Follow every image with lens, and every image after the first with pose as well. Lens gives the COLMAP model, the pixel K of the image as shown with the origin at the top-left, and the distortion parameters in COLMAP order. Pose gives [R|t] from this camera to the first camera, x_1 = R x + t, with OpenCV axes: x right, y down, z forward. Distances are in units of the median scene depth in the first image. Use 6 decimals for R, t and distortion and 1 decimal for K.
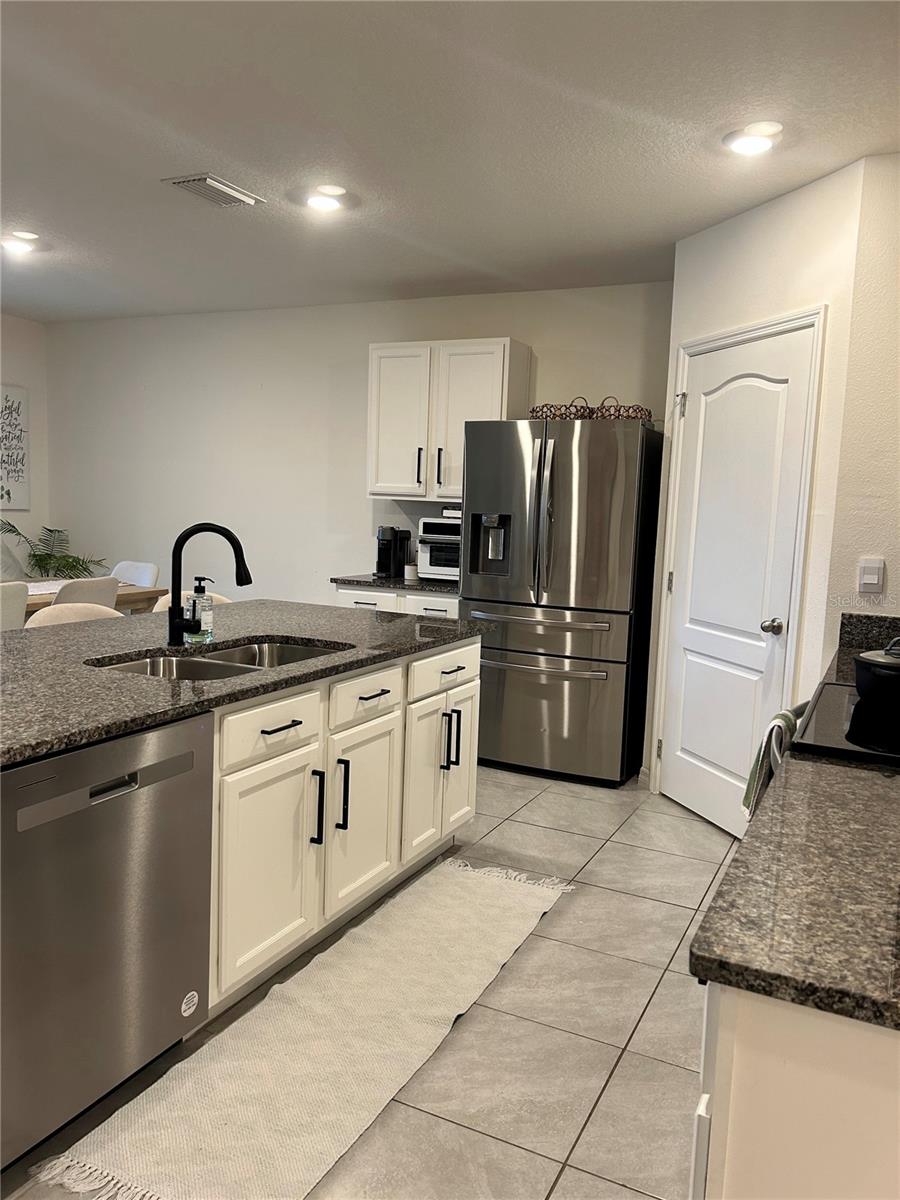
lens RADIAL K [[911.4, 0, 453.1], [0, 911.4, 605.6], [0, 0, 1]] dist [0.071003, 0.000686]
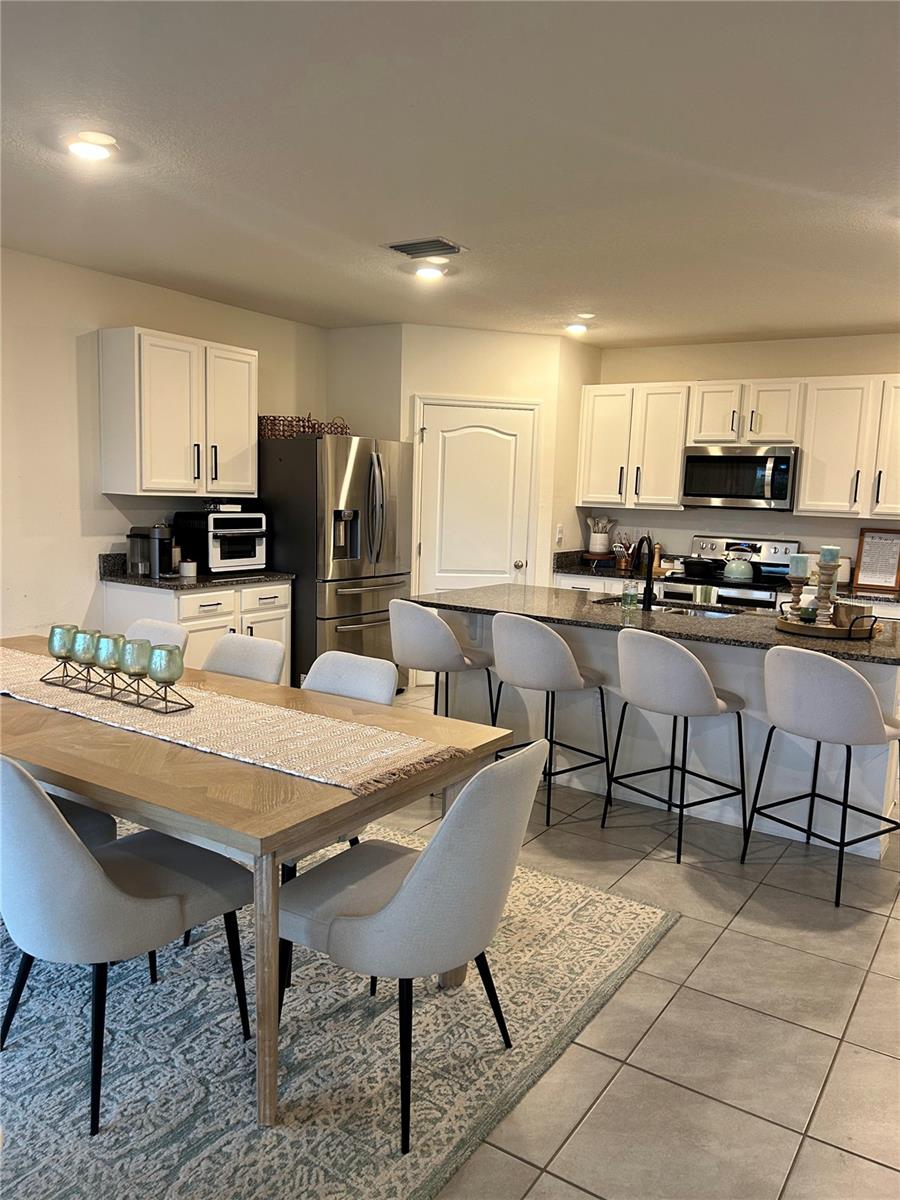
lens RADIAL K [[911.4, 0, 450.0], [0, 911.4, 605.1], [0, 0, 1]] dist [0.071003, 0.000686]
pose [[0.115136, -0.158138, 0.980681, -1.219365], [0.083309, 0.985306, 0.149103, -0.149621], [-0.989850, 0.064532, 0.126619, 0.720688]]
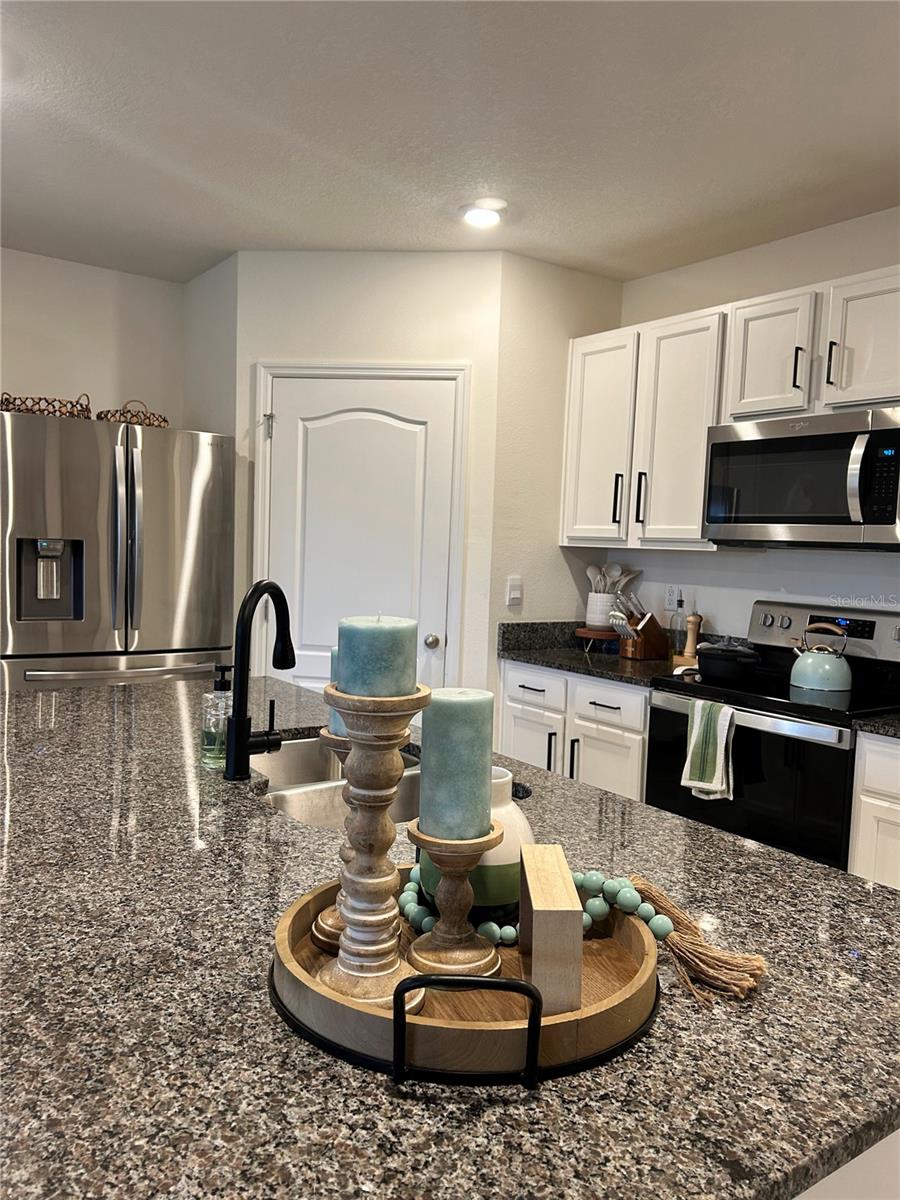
lens RADIAL K [[911.4, 0, 450.8], [0, 911.4, 595.9], [0, 0, 1]] dist [0.071003, 0.000686]
pose [[0.463998, -0.071549, 0.882942, -0.486422], [0.079794, 0.996057, 0.038782, -0.058505], [-0.882235, 0.052458, 0.467878, 0.363778]]
